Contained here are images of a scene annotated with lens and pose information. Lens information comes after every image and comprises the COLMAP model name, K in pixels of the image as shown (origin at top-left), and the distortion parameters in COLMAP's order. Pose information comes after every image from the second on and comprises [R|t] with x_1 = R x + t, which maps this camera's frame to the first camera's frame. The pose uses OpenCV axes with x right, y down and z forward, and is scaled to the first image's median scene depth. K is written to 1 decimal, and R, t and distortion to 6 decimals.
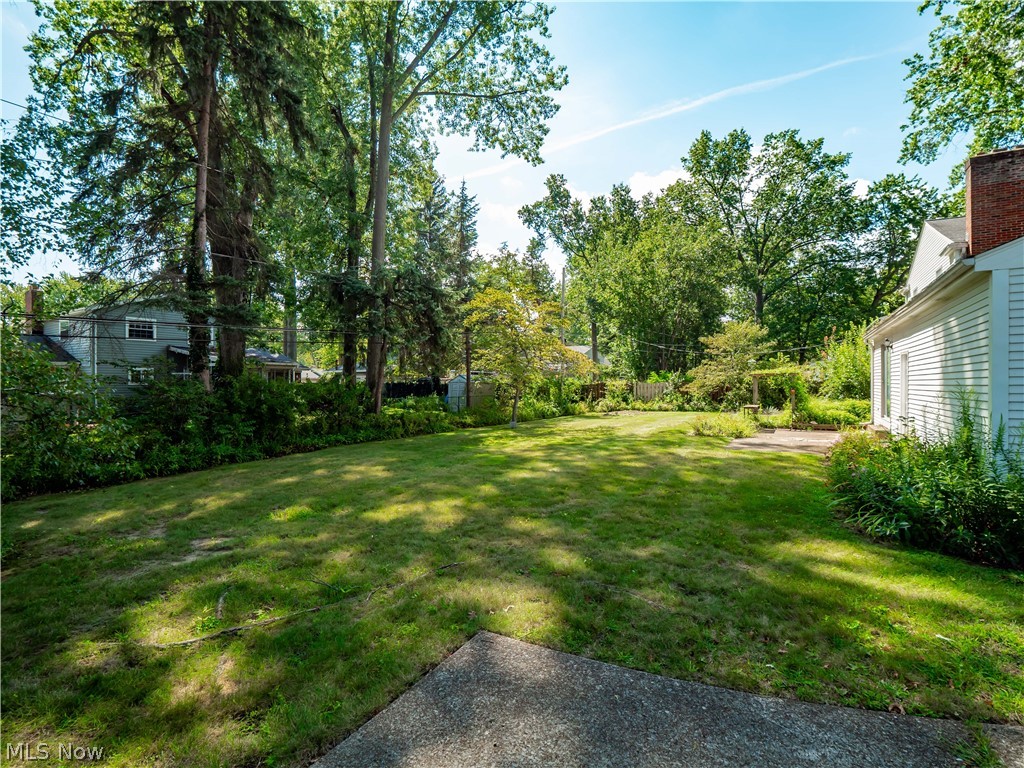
lens RADIAL K [[501.6, 0, 503.5], [0, 501.6, 377.2], [0, 0, 1]] dist [0.003706, -0.005963]
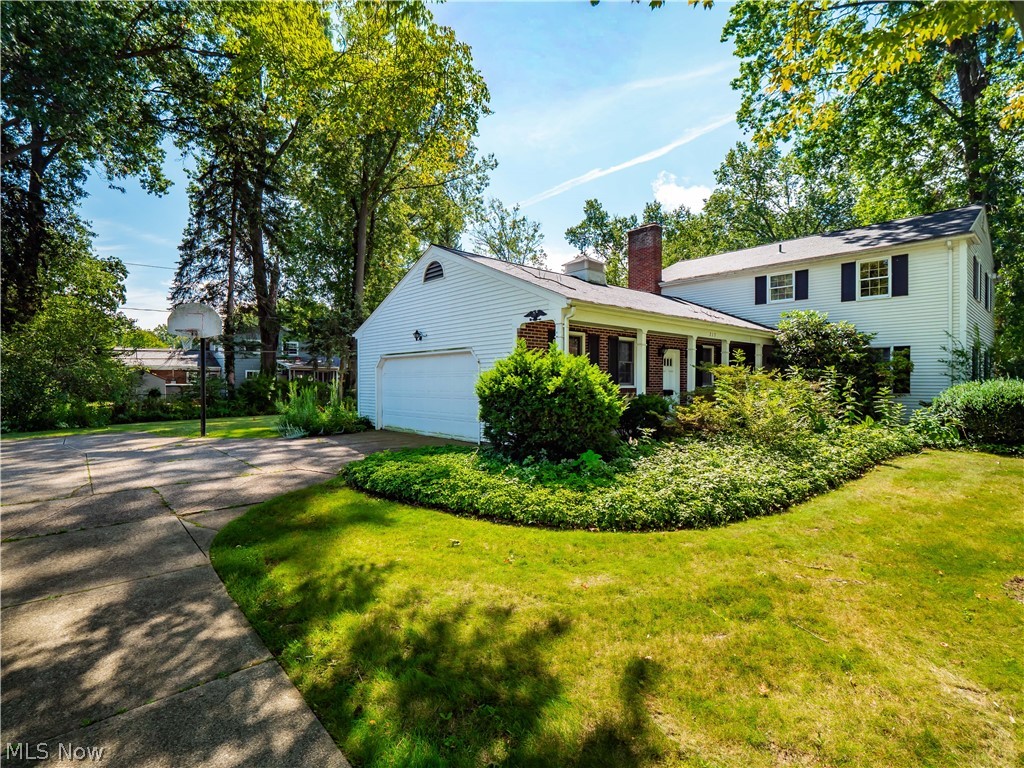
lens RADIAL K [[501.6, 0, 520.2], [0, 501.6, 385.3], [0, 0, 1]] dist [0.003706, -0.005963]
pose [[0.955269, 0.010775, -0.295541, 0.296863], [-0.004916, 0.999777, 0.020561, -0.003040], [0.295696, -0.018189, 0.955109, -0.154091]]
